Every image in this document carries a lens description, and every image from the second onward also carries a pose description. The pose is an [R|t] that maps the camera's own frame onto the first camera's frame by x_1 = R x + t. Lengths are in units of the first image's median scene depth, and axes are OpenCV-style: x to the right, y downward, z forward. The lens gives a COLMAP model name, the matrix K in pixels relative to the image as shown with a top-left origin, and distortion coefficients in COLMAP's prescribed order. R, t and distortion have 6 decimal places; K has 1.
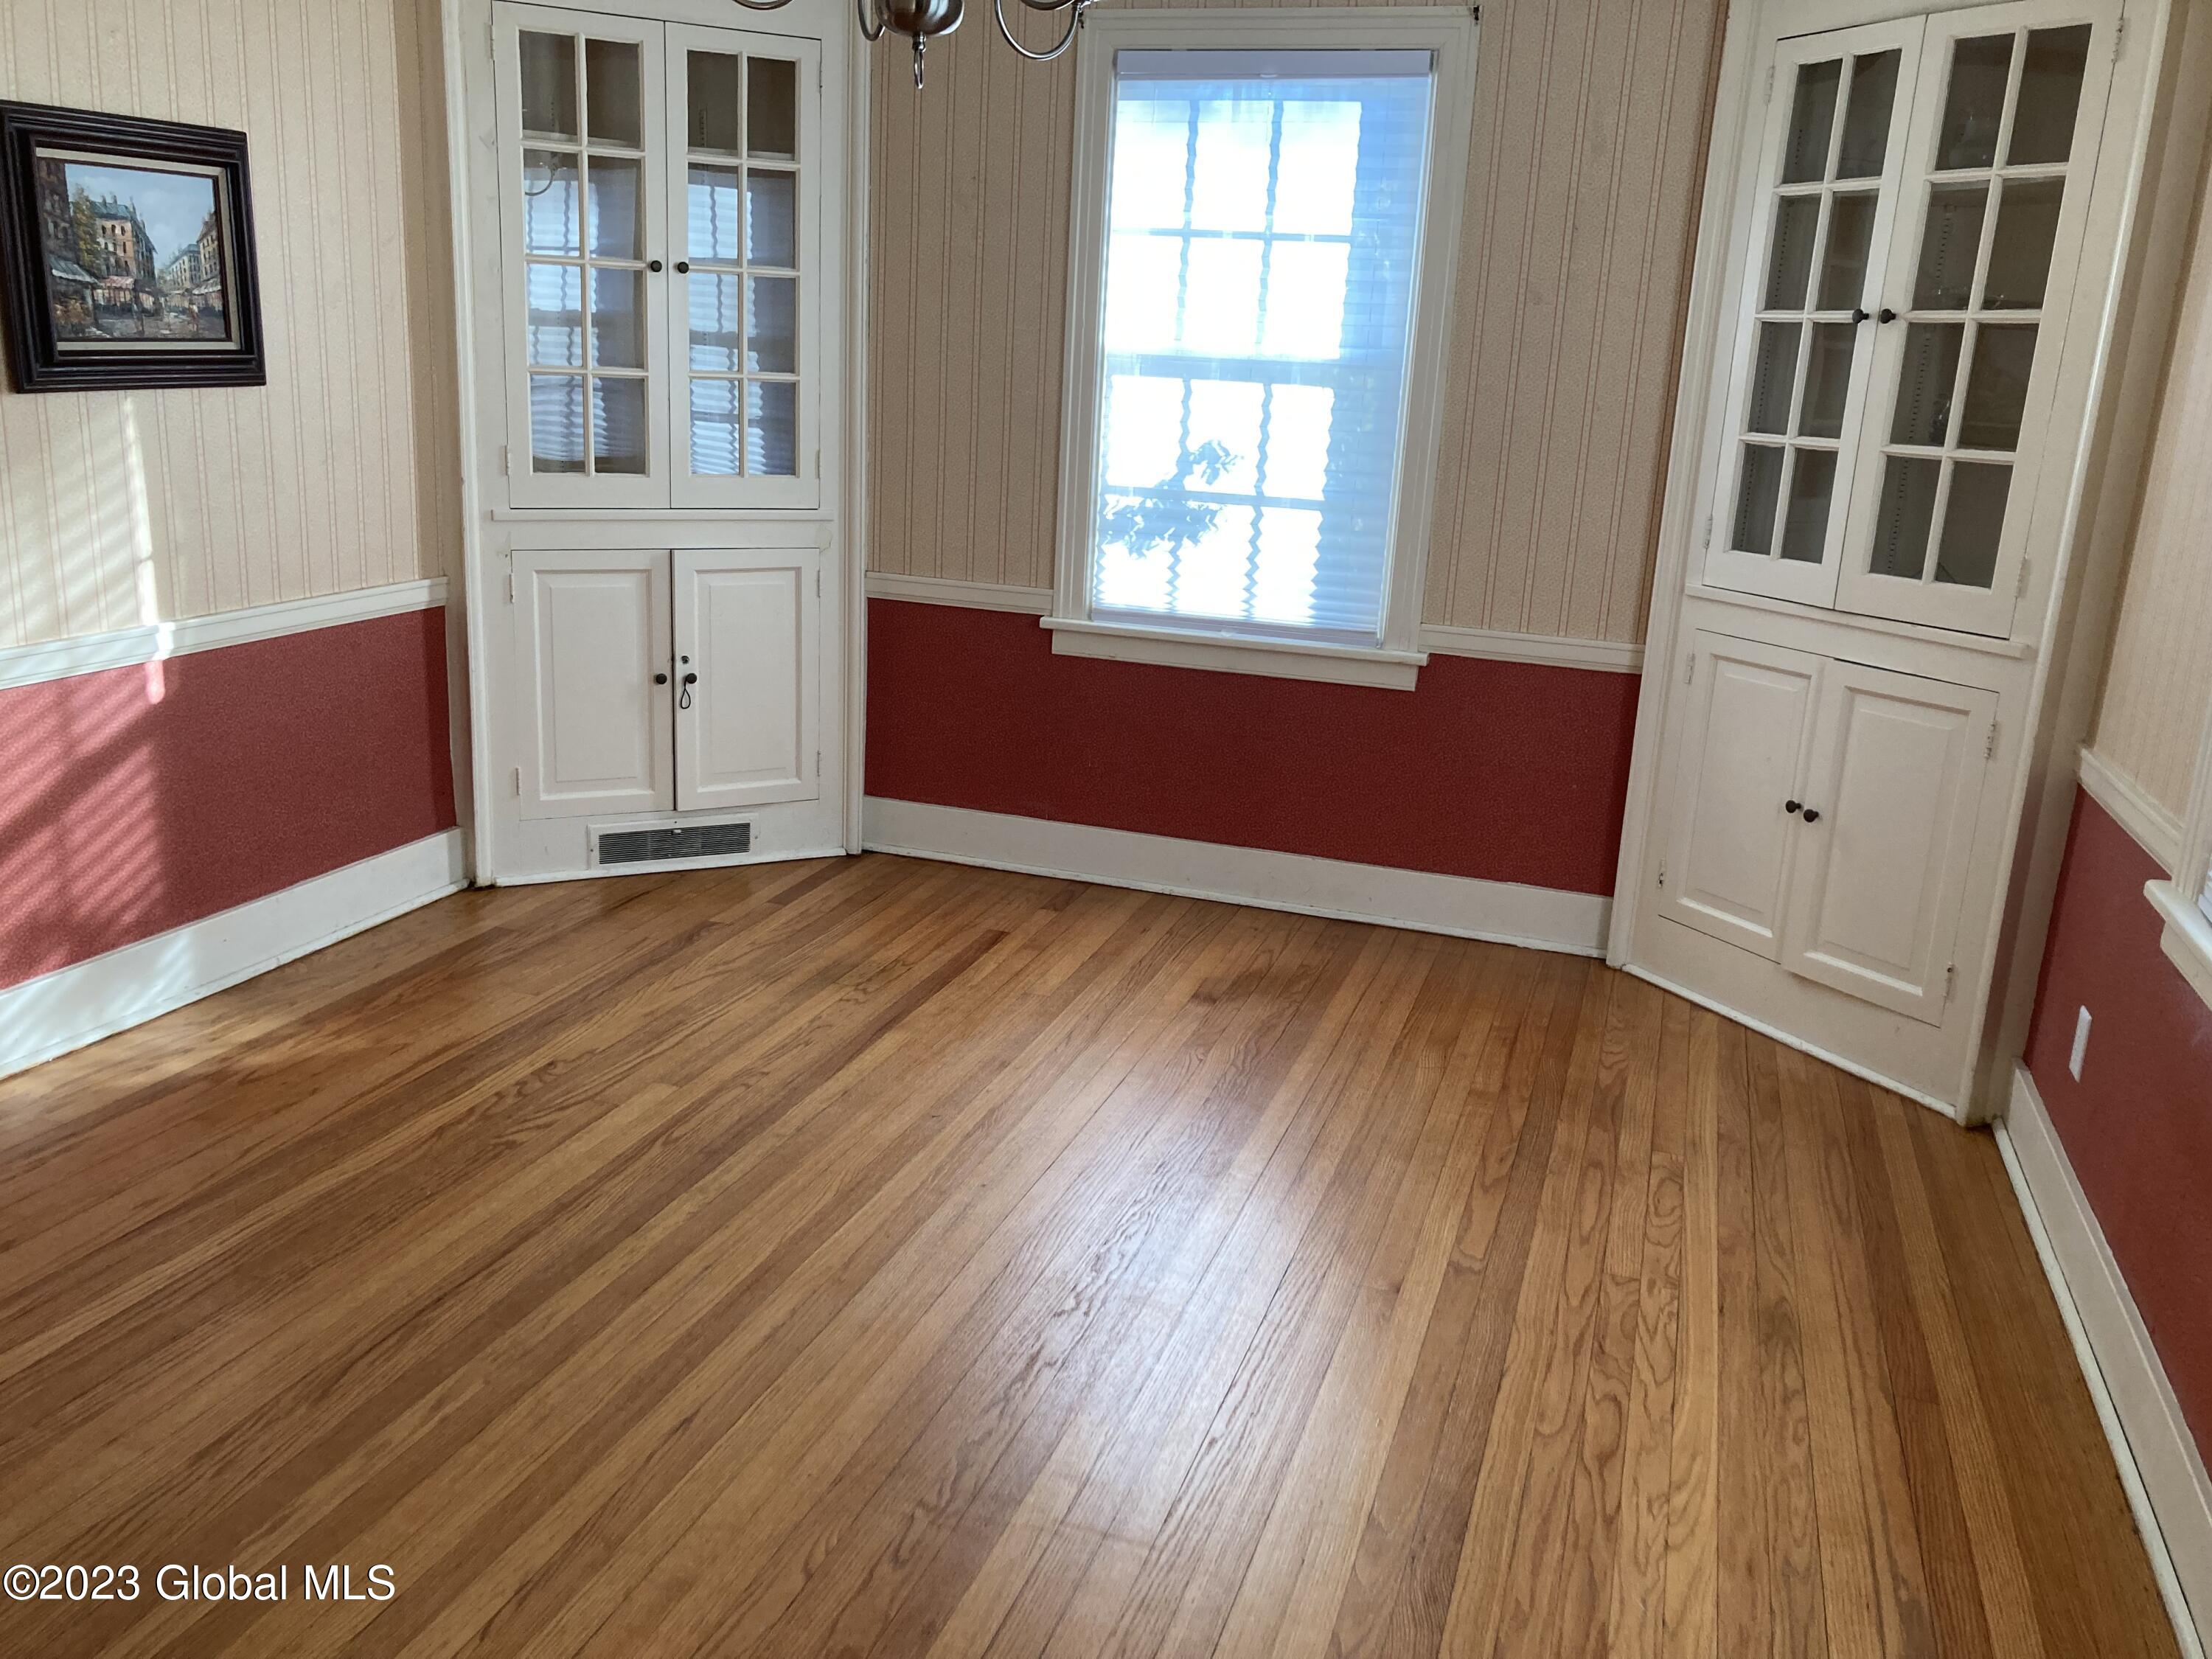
lens RADIAL K [[1801.3, 0, 1106.0], [0, 1801.3, 829.5], [0, 0, 1]] dist [0.078541, -0.154960]
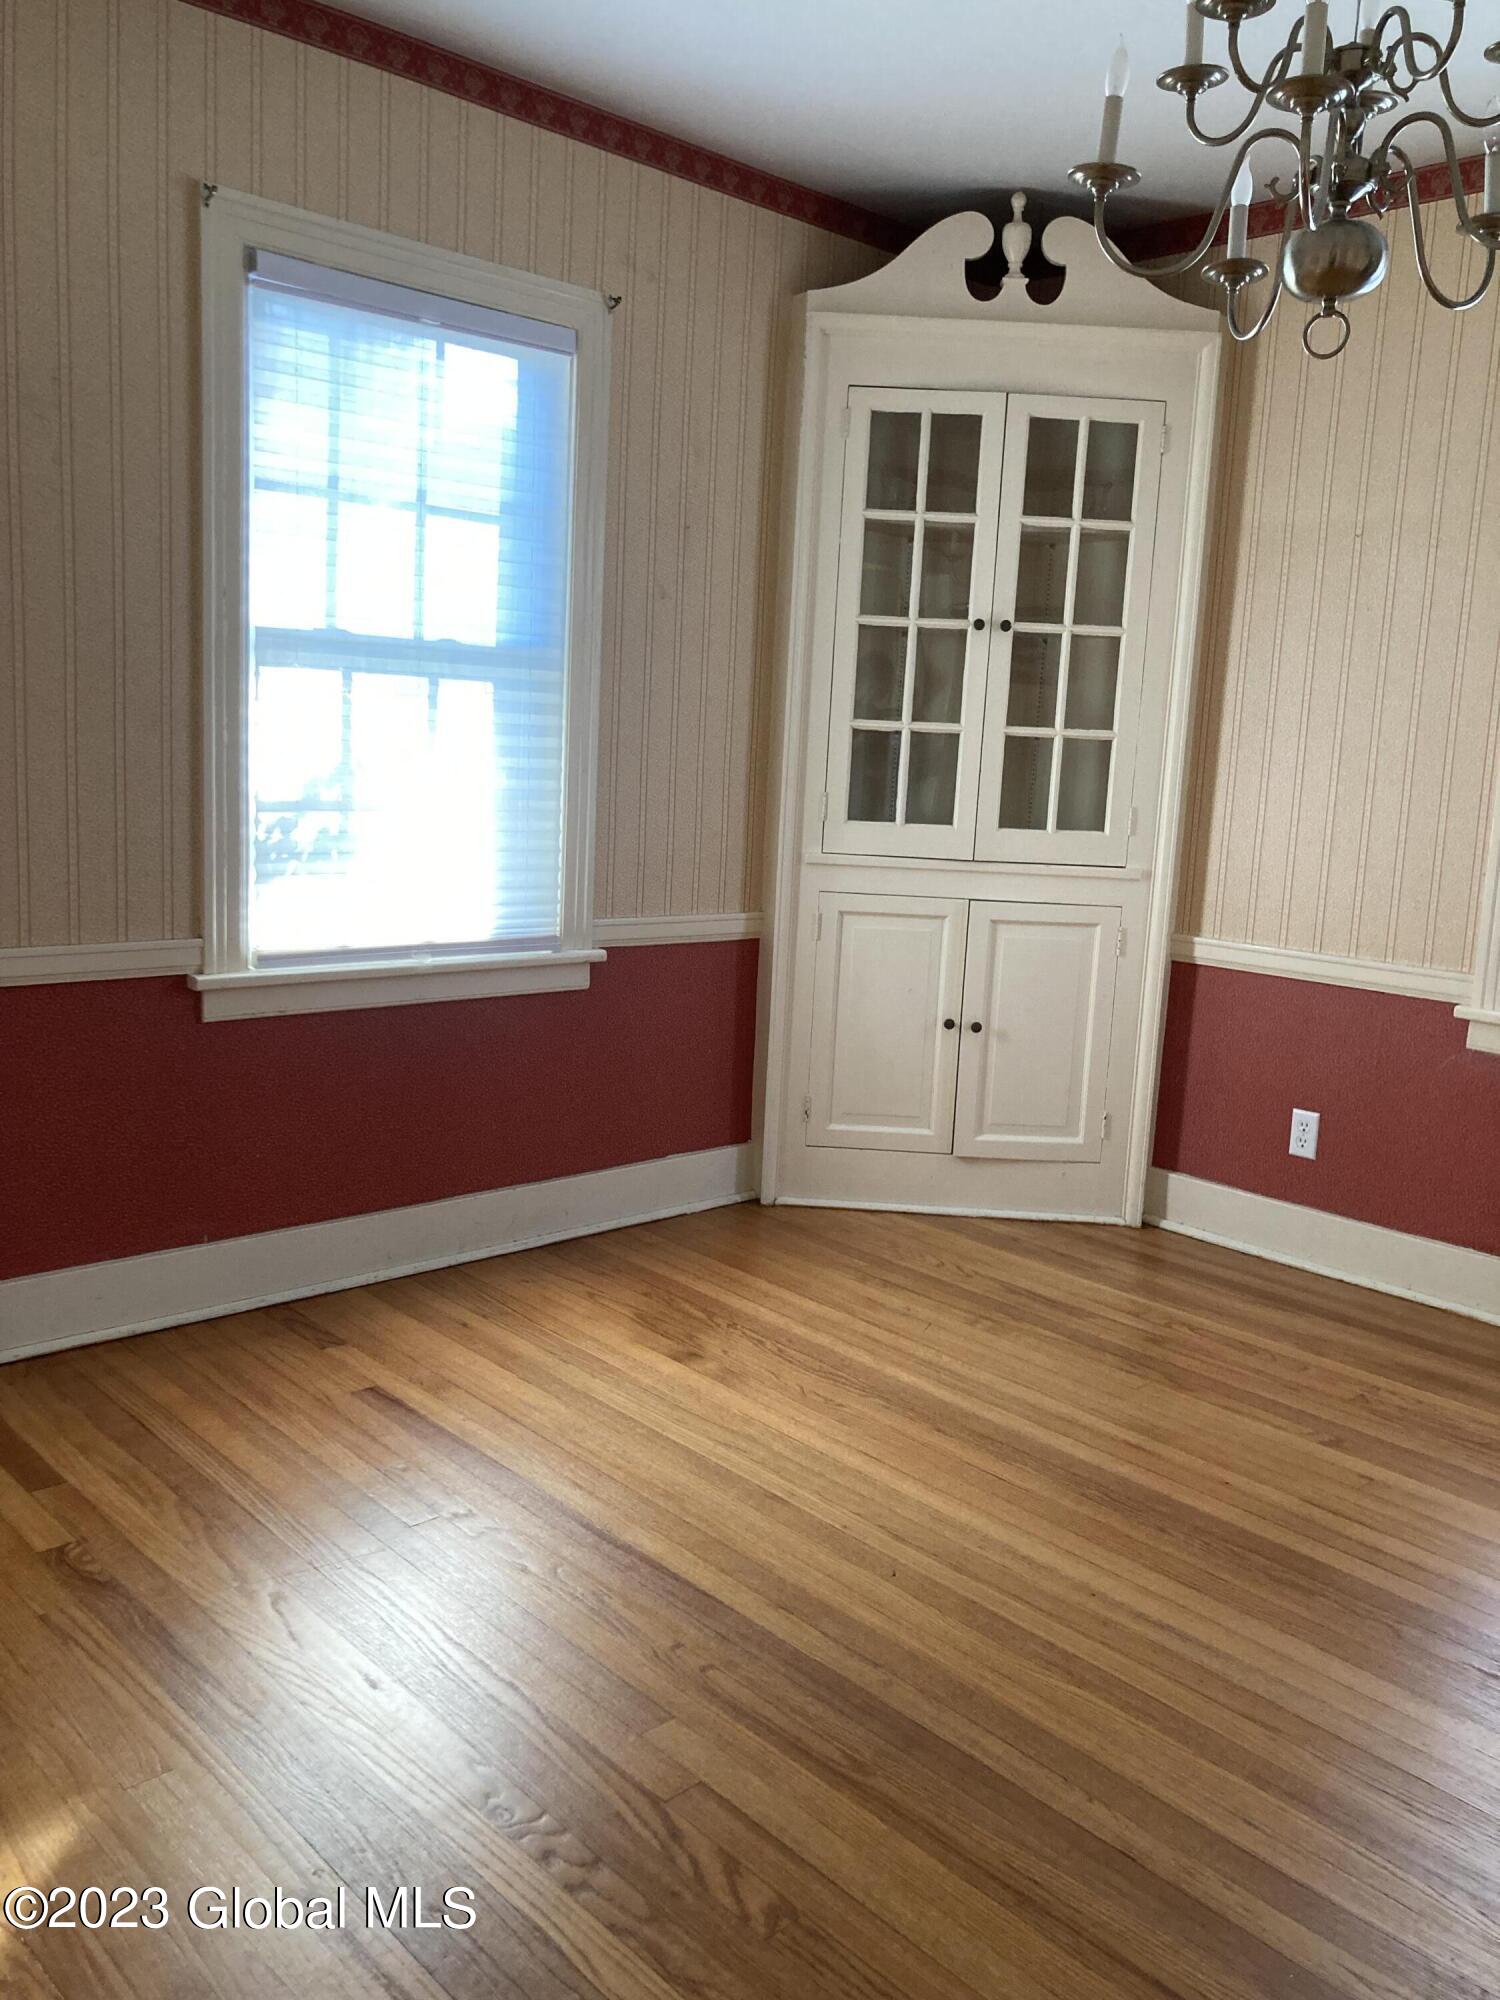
lens RADIAL K [[1628.7, 0, 750.0], [0, 1628.7, 1000.0], [0, 0, 1]] dist [0.078541, -0.154960]
pose [[0.473467, -0.168306, 0.864582, -0.597693], [0.199099, 0.976619, 0.081085, -0.136923], [-0.858014, 0.133747, 0.495906, 0.545622]]
